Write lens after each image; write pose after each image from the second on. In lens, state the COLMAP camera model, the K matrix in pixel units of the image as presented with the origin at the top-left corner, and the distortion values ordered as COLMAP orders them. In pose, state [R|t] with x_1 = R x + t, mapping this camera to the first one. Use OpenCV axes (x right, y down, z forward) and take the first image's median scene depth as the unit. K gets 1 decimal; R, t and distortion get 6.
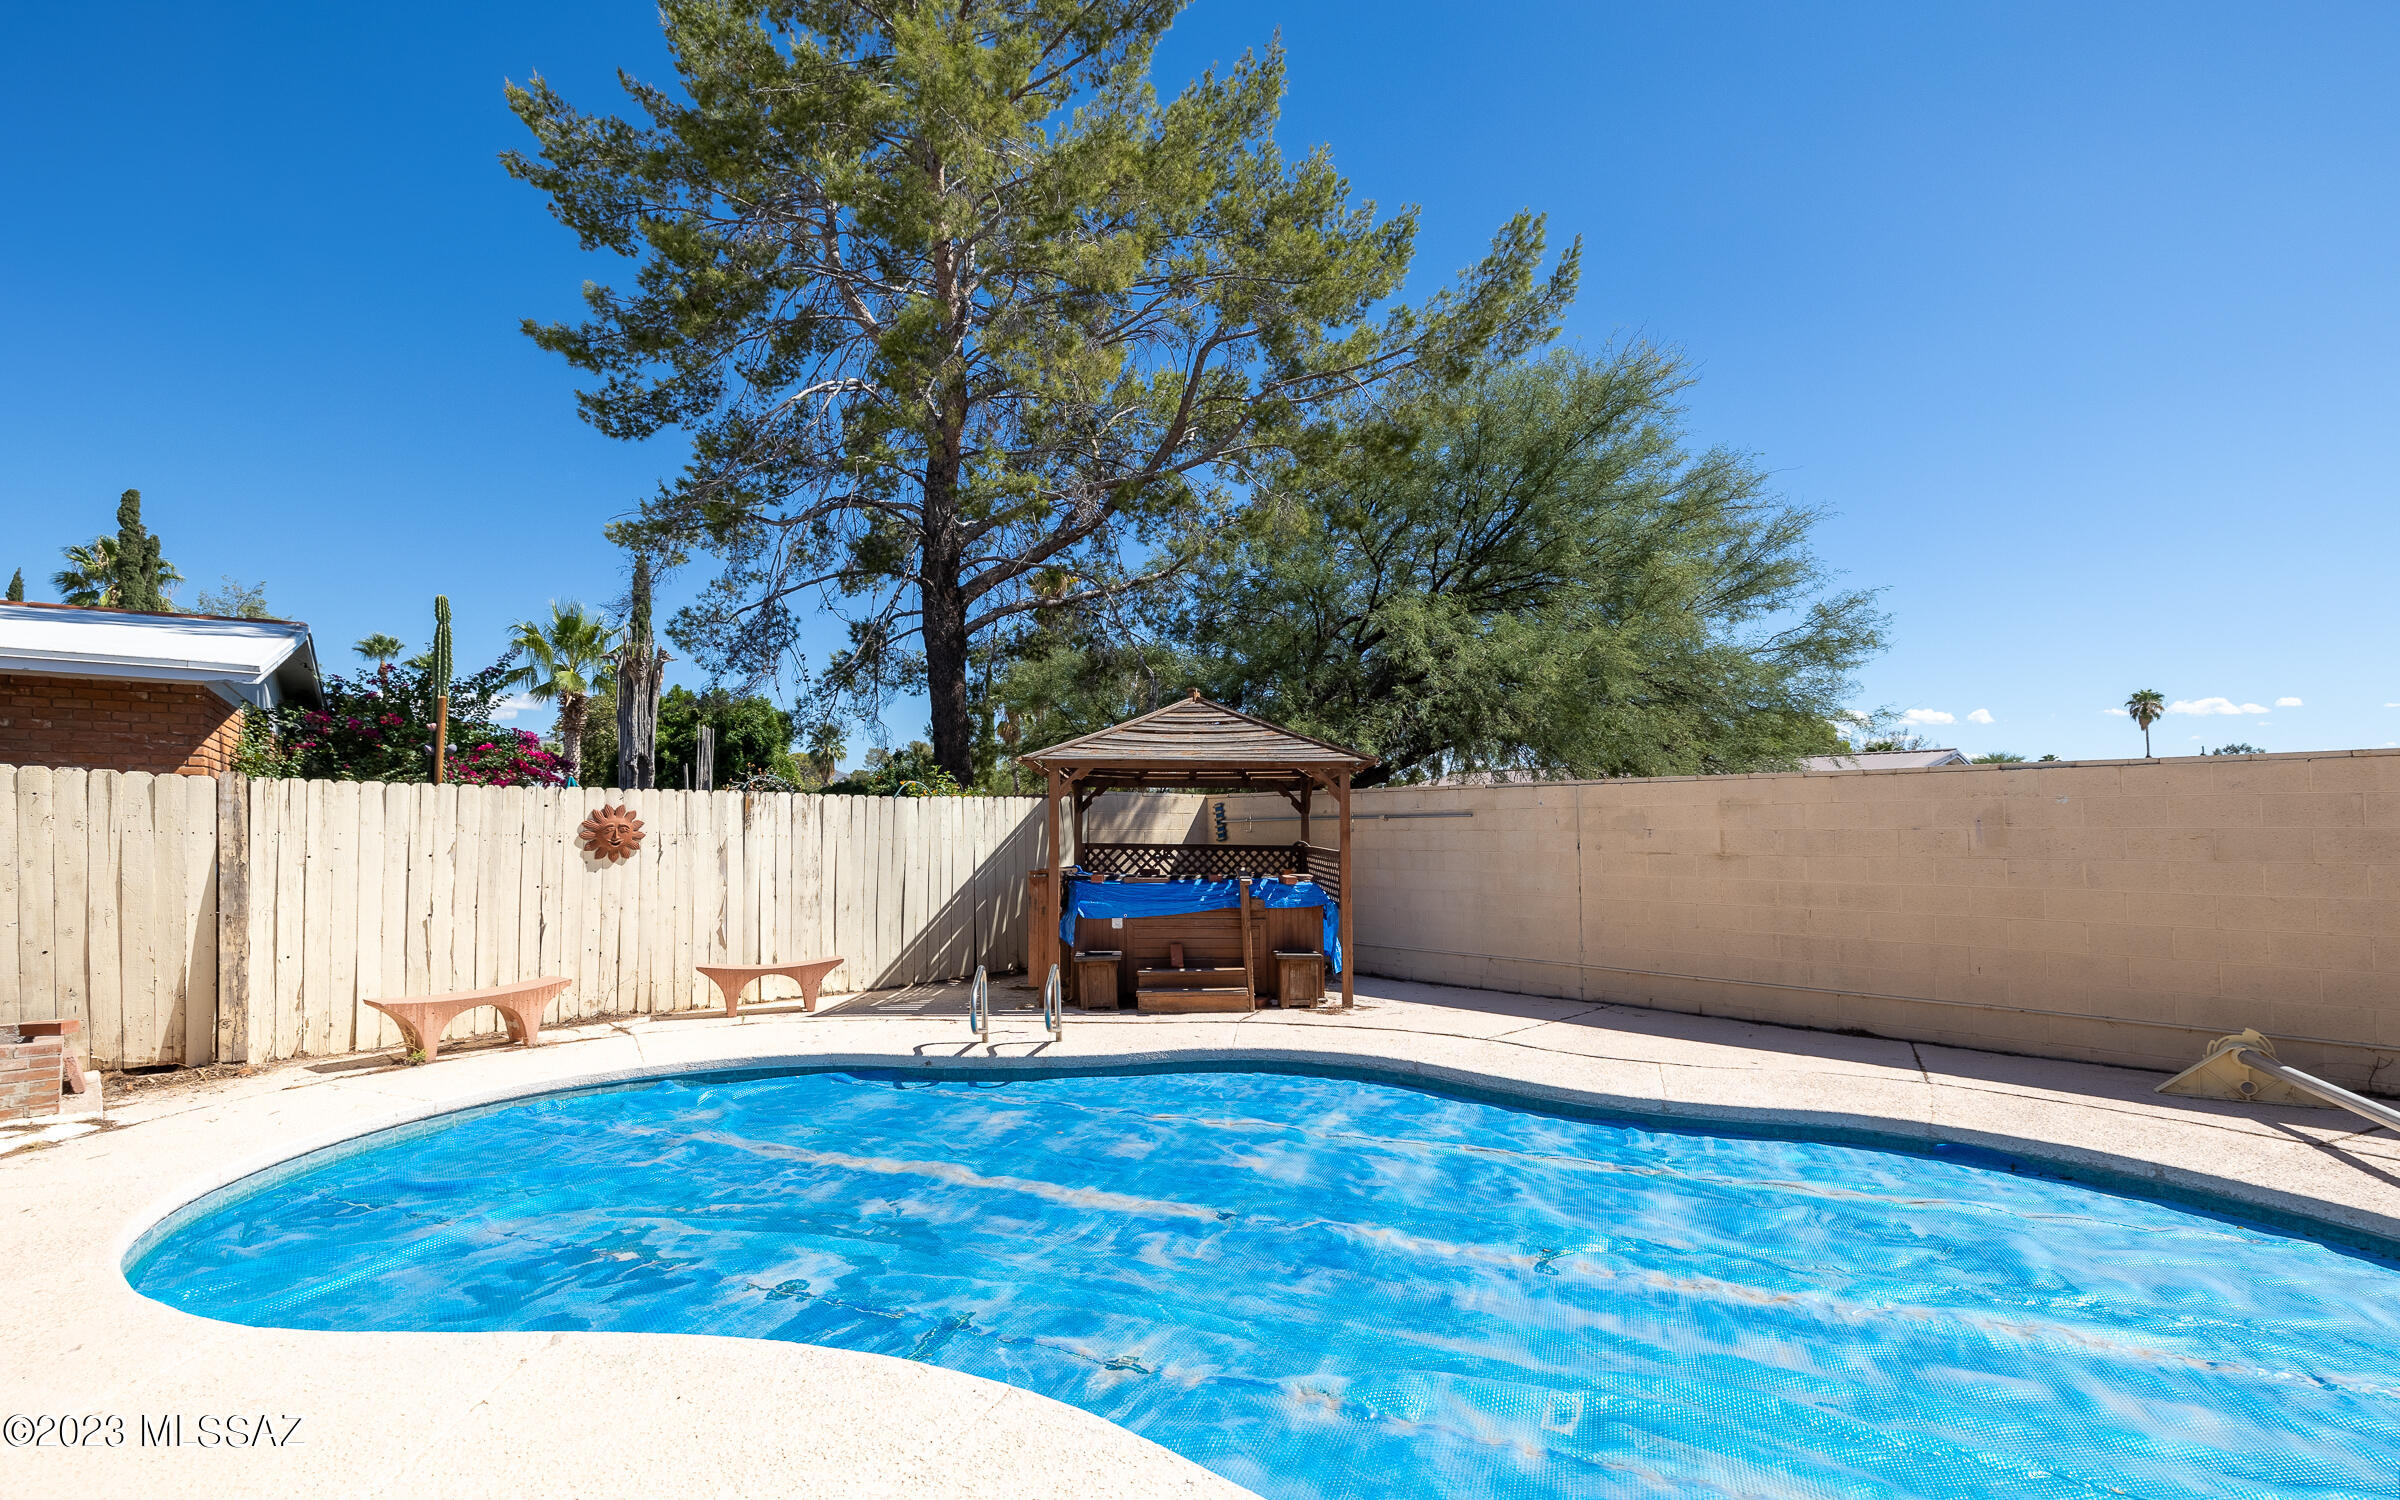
lens RADIAL K [[1039.8, 0, 1200.0], [0, 1039.8, 750.0], [0, 0, 1]] dist [-0.000513, -0.000018]
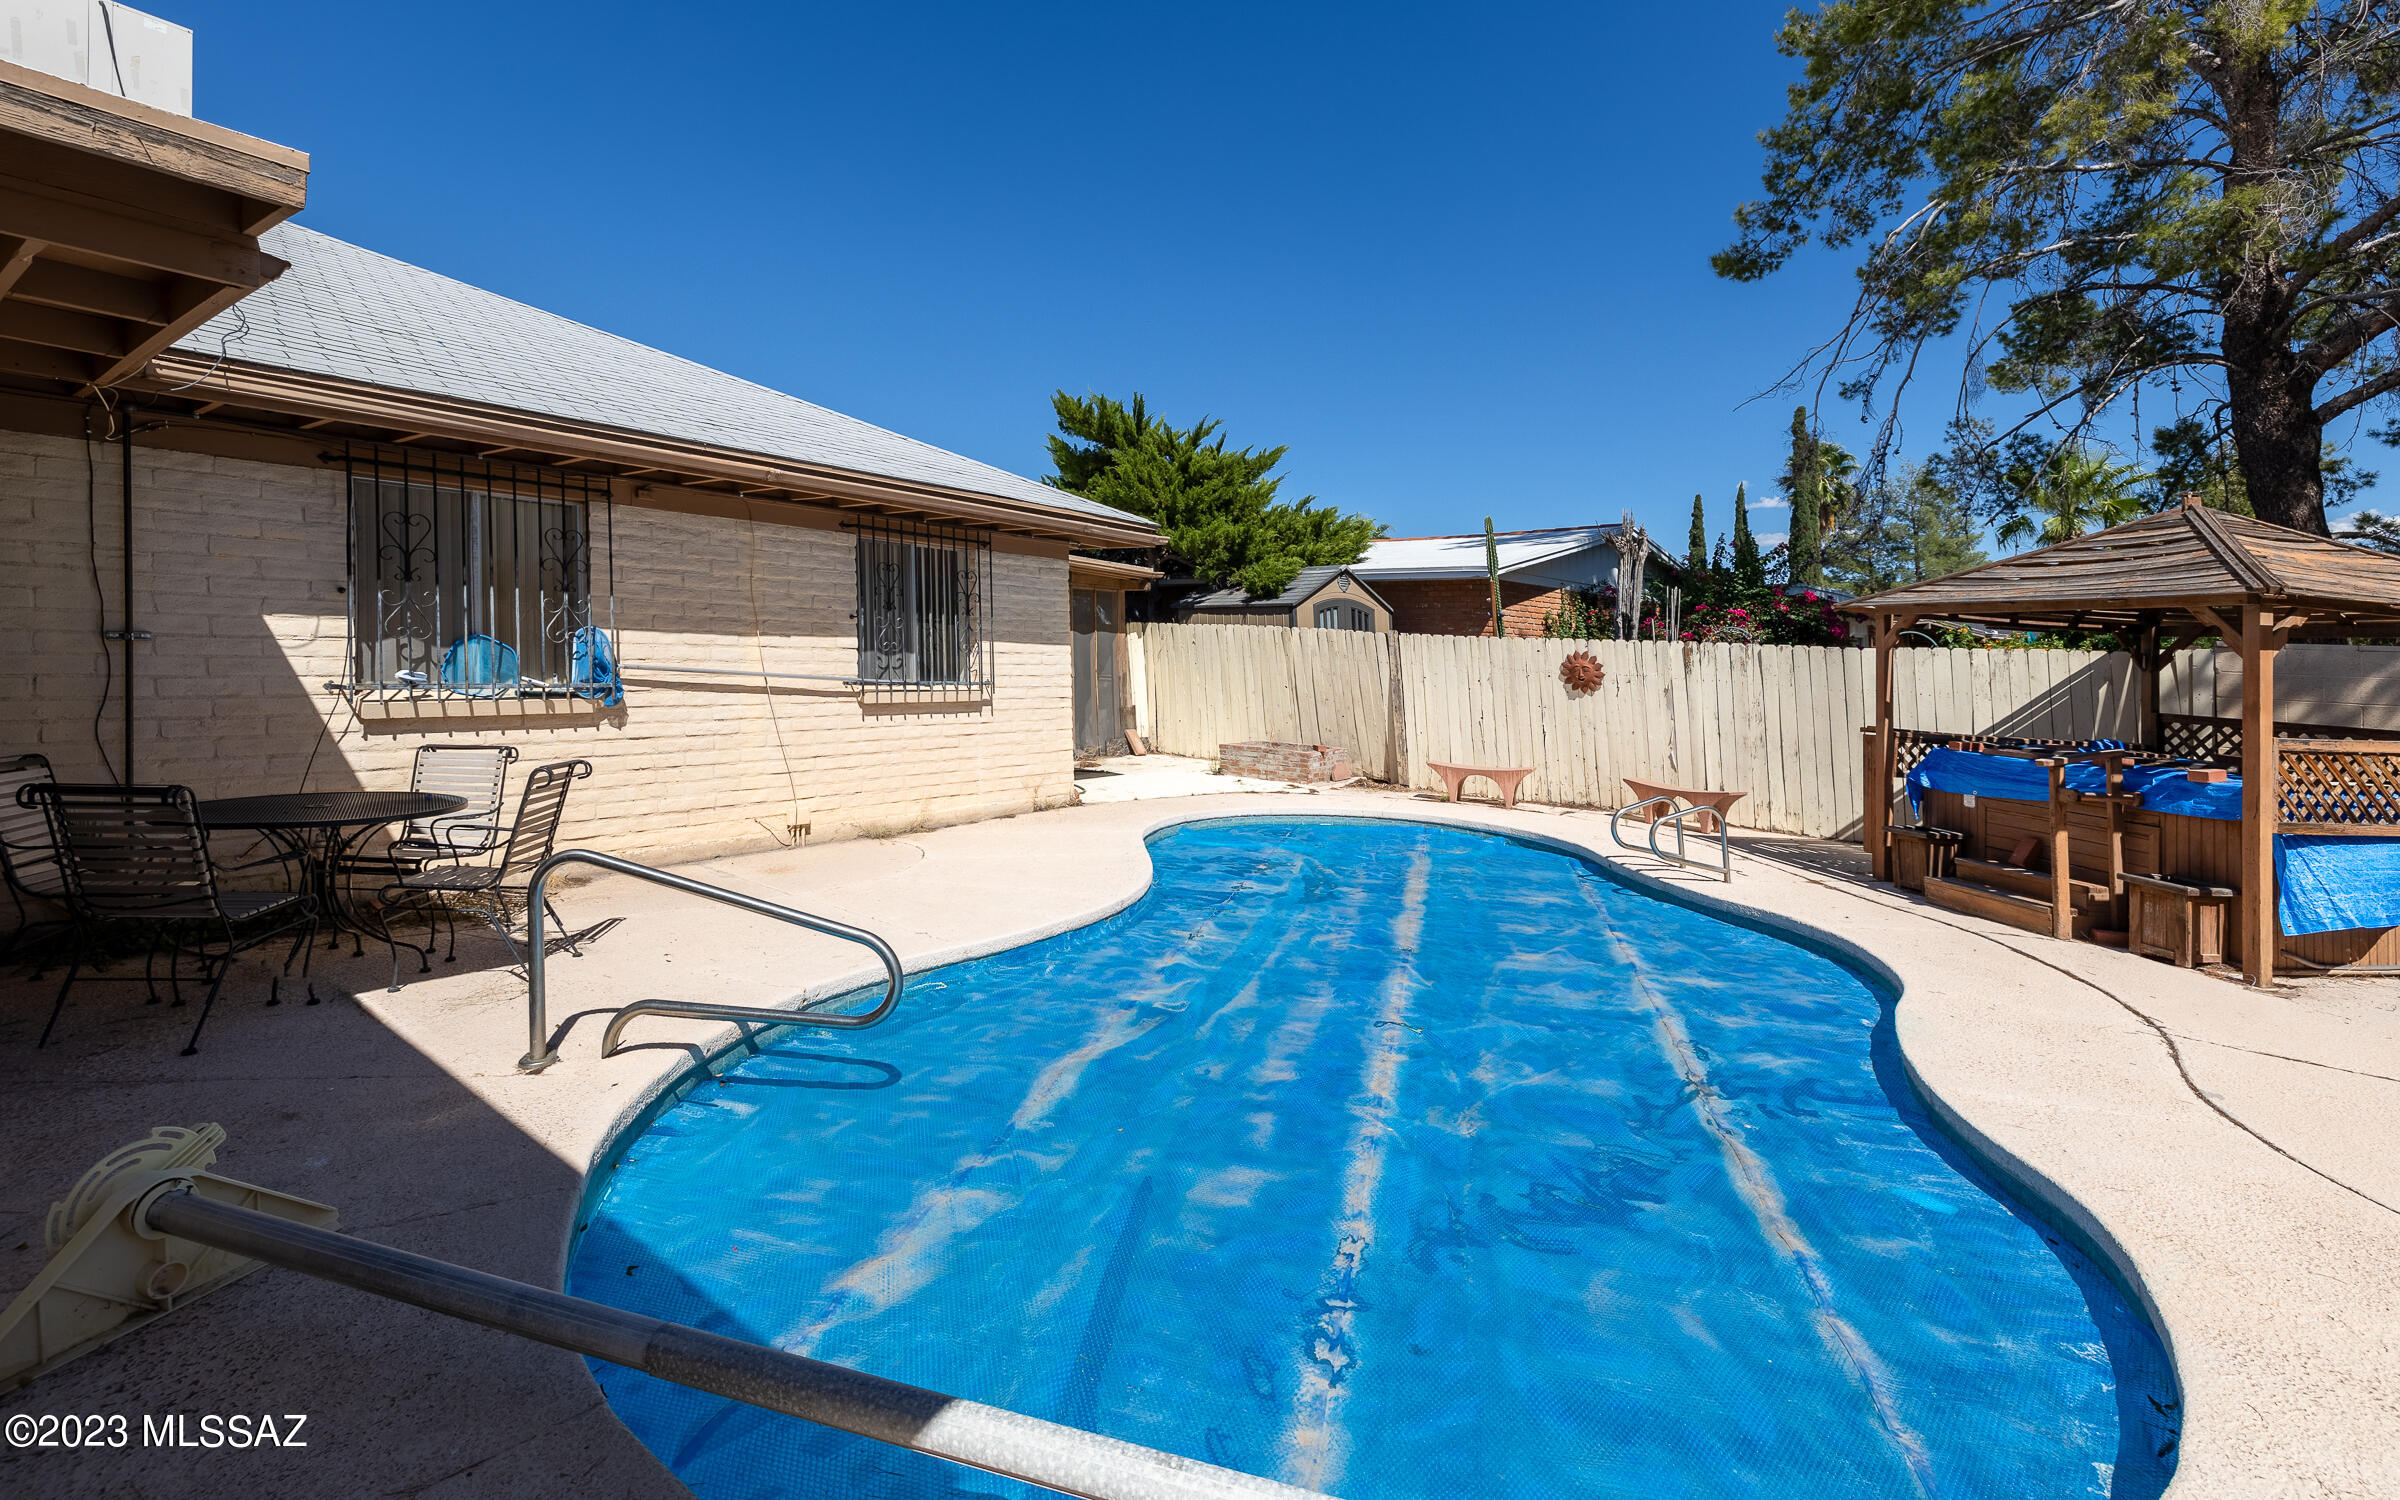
lens RADIAL K [[1039.8, 0, 1200.0], [0, 1039.8, 750.0], [0, 0, 1]] dist [-0.000513, -0.000018]
pose [[0.142757, 0.101118, -0.984579, 0.670127], [0.034216, 0.993669, 0.107013, 0.017264], [0.989166, -0.048966, 0.138393, 0.291435]]
